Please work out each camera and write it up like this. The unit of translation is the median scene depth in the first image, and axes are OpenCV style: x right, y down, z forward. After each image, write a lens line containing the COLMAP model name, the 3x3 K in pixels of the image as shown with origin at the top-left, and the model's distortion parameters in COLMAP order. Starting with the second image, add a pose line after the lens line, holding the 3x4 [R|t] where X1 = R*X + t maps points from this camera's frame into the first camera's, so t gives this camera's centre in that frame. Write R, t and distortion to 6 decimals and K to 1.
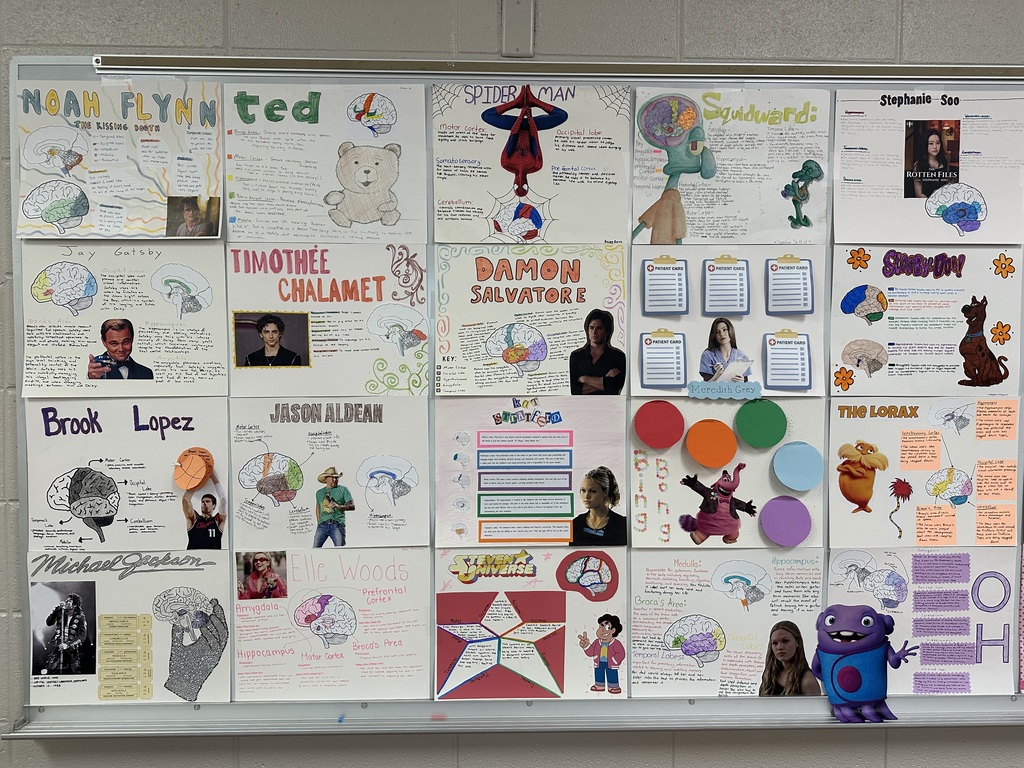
lens RADIAL K [[713.0, 0, 516.8], [0, 713.0, 384.6], [0, 0, 1]] dist [0.016421, -0.019183]
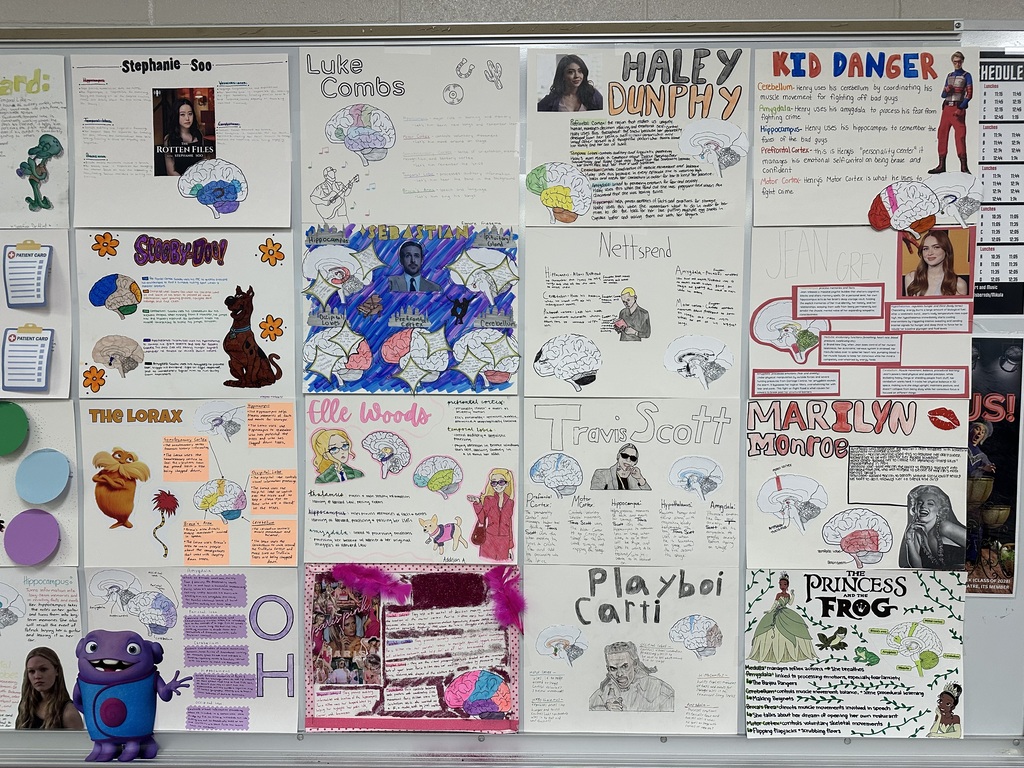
lens RADIAL K [[783.3, 0, 521.2], [0, 783.3, 389.0], [0, 0, 1]] dist [0.015229, -0.019354]
pose [[0.999366, 0.001178, -0.035590, 0.993698], [-0.000758, 0.999930, 0.011804, -0.007350], [0.035601, -0.011769, 0.999297, 0.034043]]
